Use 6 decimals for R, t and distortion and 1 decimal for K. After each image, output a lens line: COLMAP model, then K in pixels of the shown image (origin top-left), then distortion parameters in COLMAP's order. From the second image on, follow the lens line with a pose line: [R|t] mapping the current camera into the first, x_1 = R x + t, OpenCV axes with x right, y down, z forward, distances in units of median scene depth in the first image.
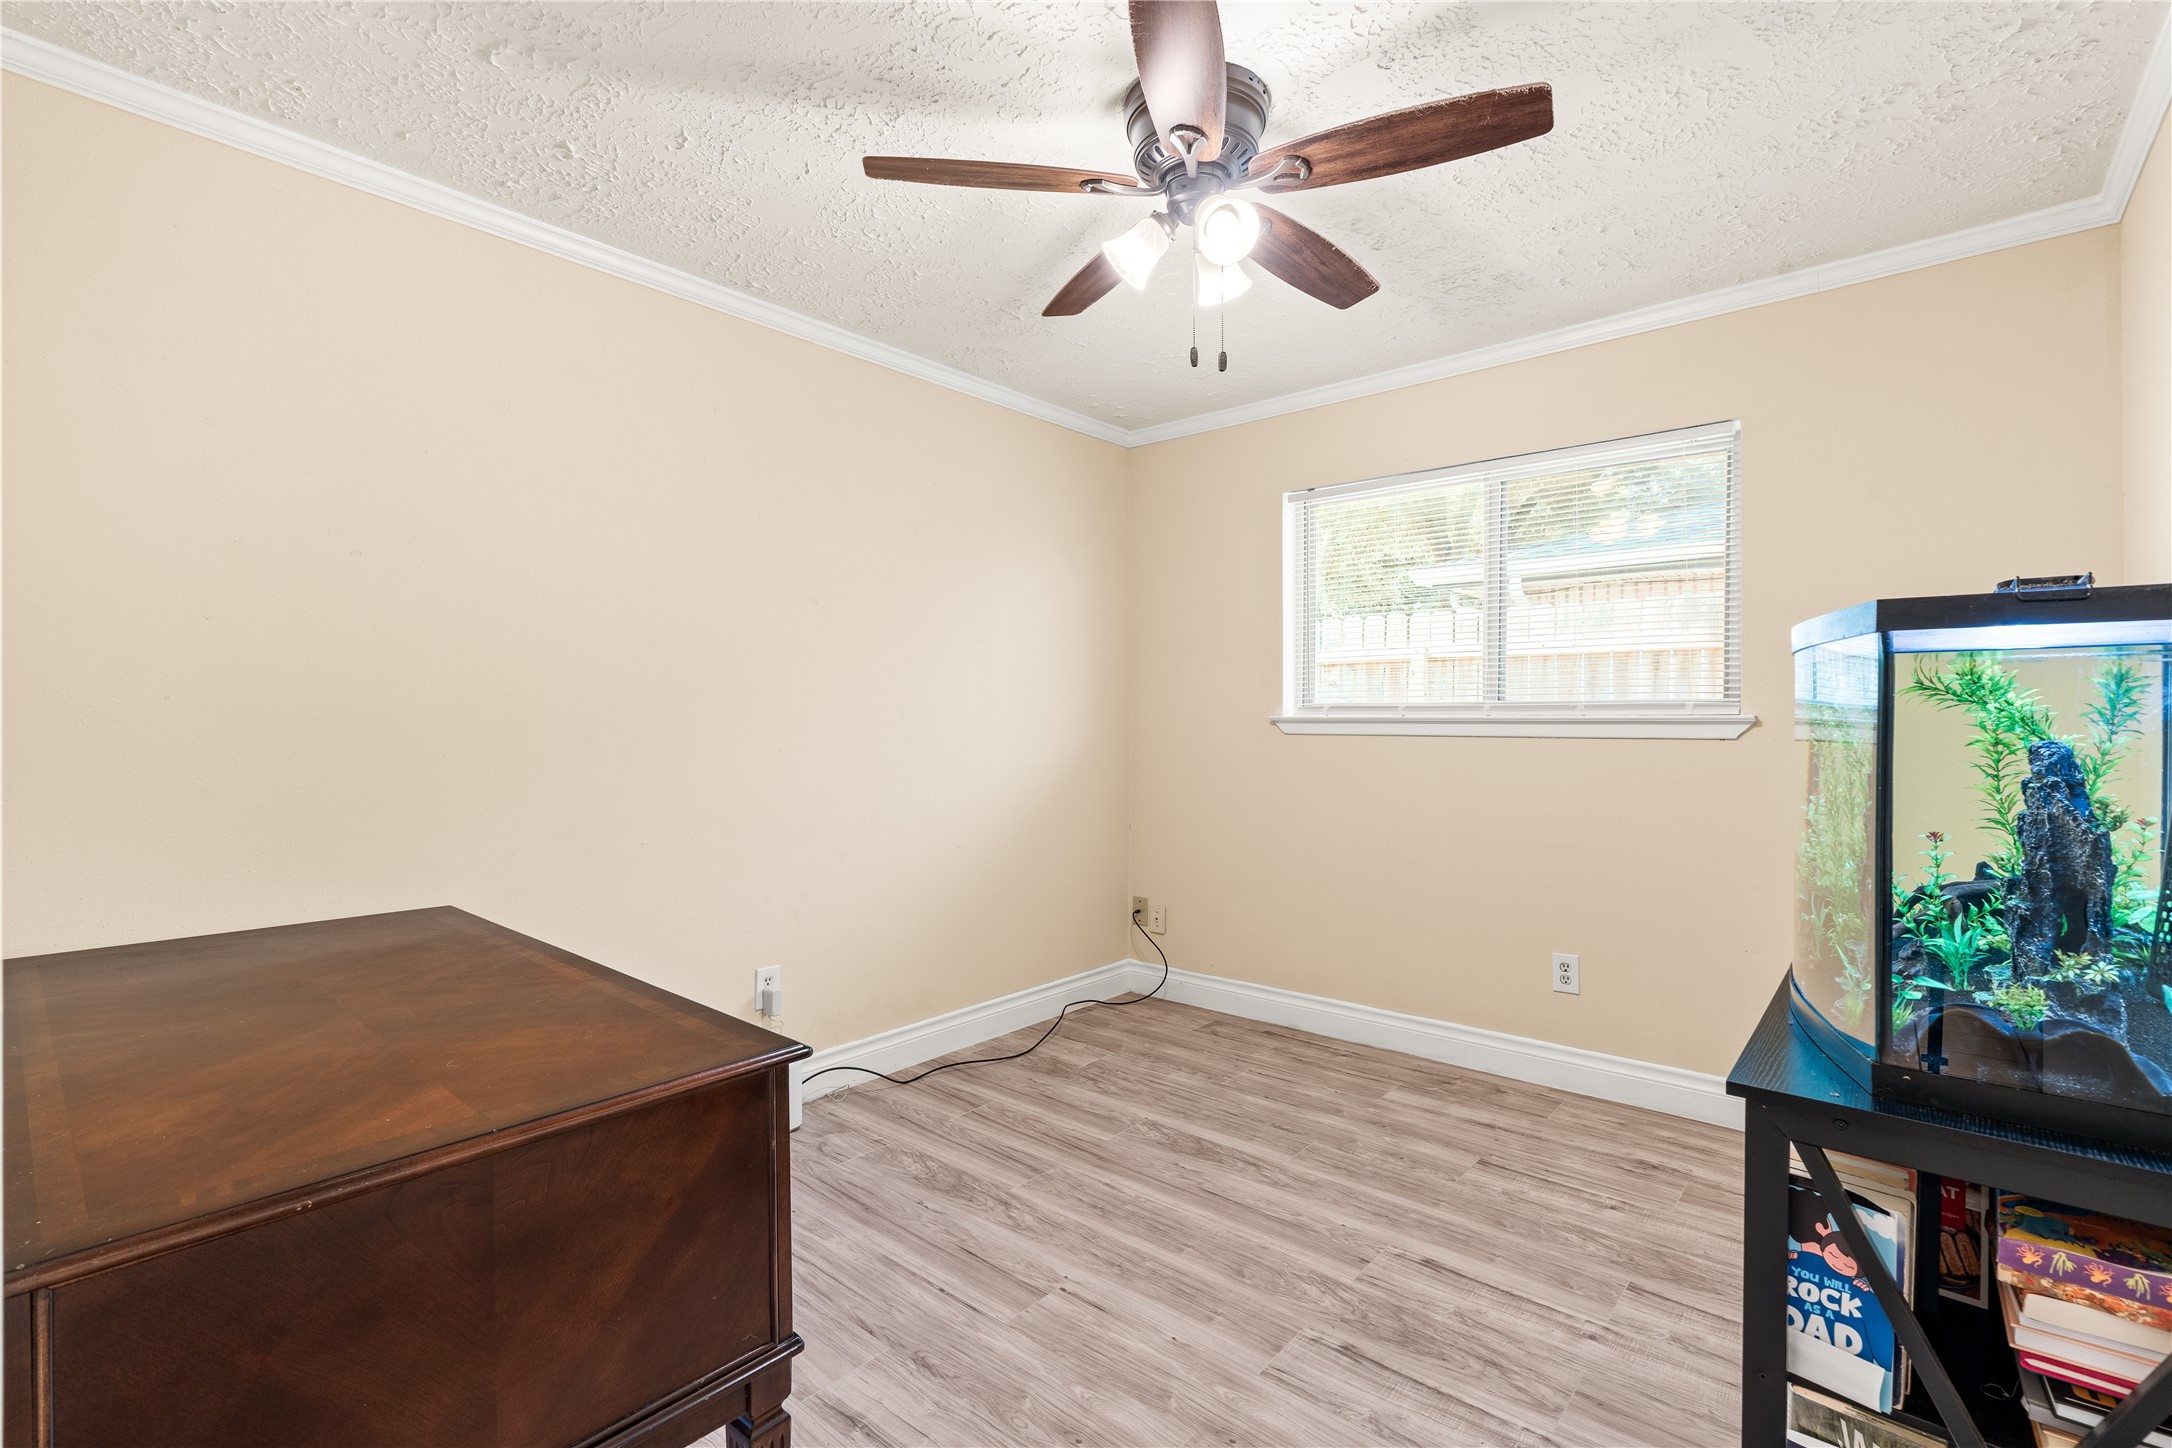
lens RADIAL K [[978.6, 0, 1089.9], [0, 978.6, 722.6], [0, 0, 1]] dist [-0.004092, 0.001565]
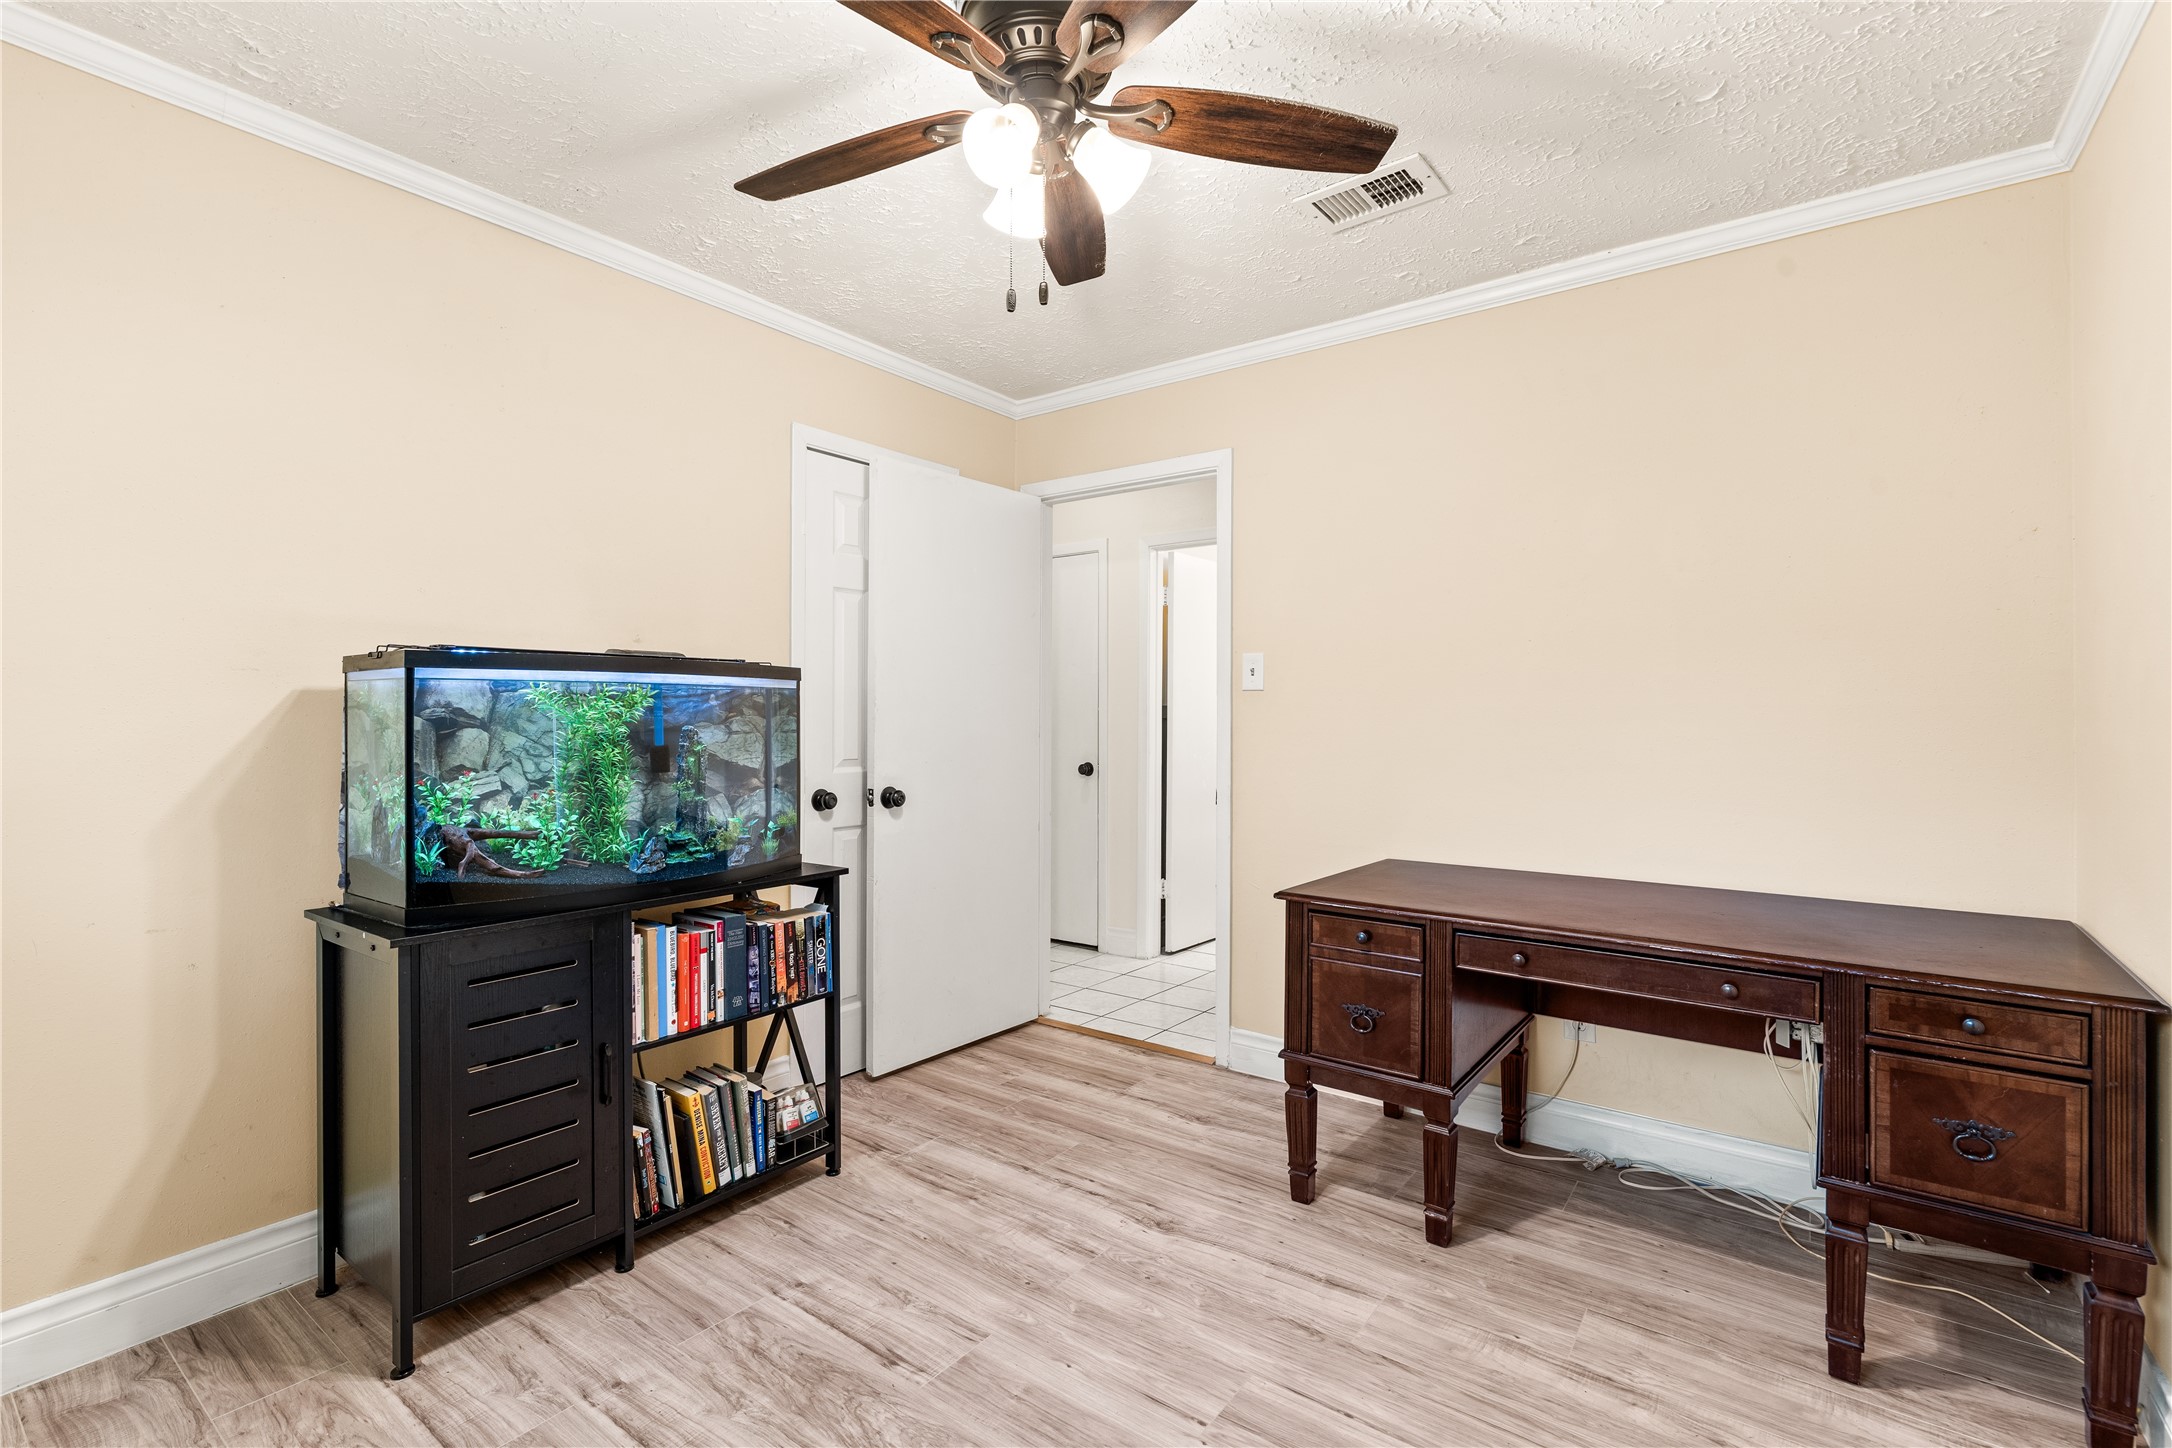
lens RADIAL K [[978.6, 0, 1089.9], [0, 978.6, 722.6], [0, 0, 1]] dist [-0.004092, 0.001565]
pose [[-0.997646, 0.000182, -0.068573, 0.132595], [-0.000481, 0.999953, 0.009662, -0.007152], [0.068572, 0.009672, -0.997599, 1.976616]]
